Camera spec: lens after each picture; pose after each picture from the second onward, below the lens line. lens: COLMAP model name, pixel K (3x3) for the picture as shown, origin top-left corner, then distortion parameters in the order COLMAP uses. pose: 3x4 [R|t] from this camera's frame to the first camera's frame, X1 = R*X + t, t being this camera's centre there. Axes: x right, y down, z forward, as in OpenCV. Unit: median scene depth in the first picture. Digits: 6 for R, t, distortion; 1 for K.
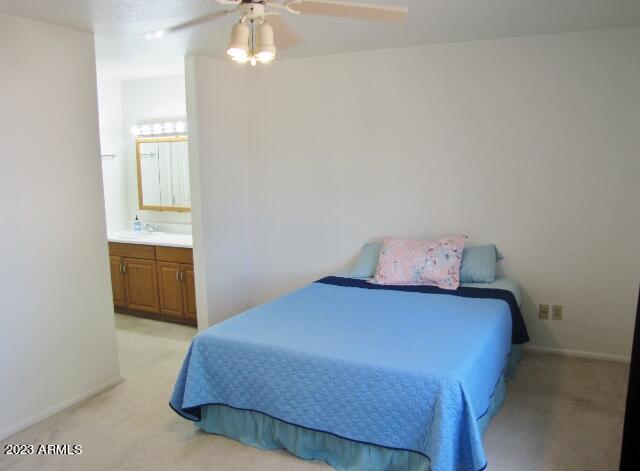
lens RADIAL K [[535.1, 0, 319.8], [0, 535.1, 239.7], [0, 0, 1]] dist [-0.151735, 0.114104]
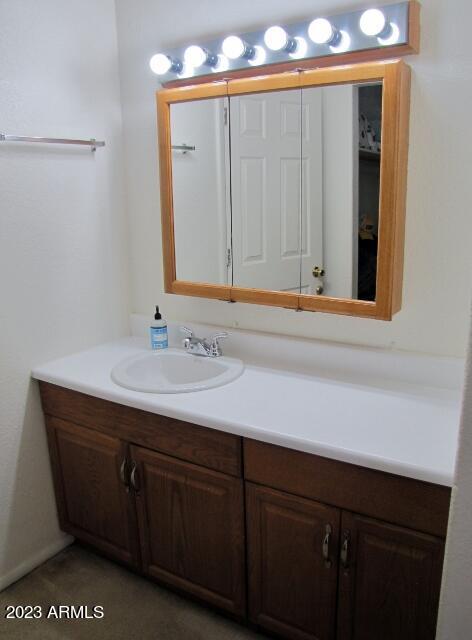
lens RADIAL K [[535.1, 0, 236.9], [0, 535.1, 319.1], [0, 0, 1]] dist [-0.151735, 0.114104]
pose [[0.995988, 0.020574, -0.087091, -0.282537], [-0.012123, 0.995260, 0.096487, -0.081418], [0.088663, -0.095044, 0.991517, 0.687159]]
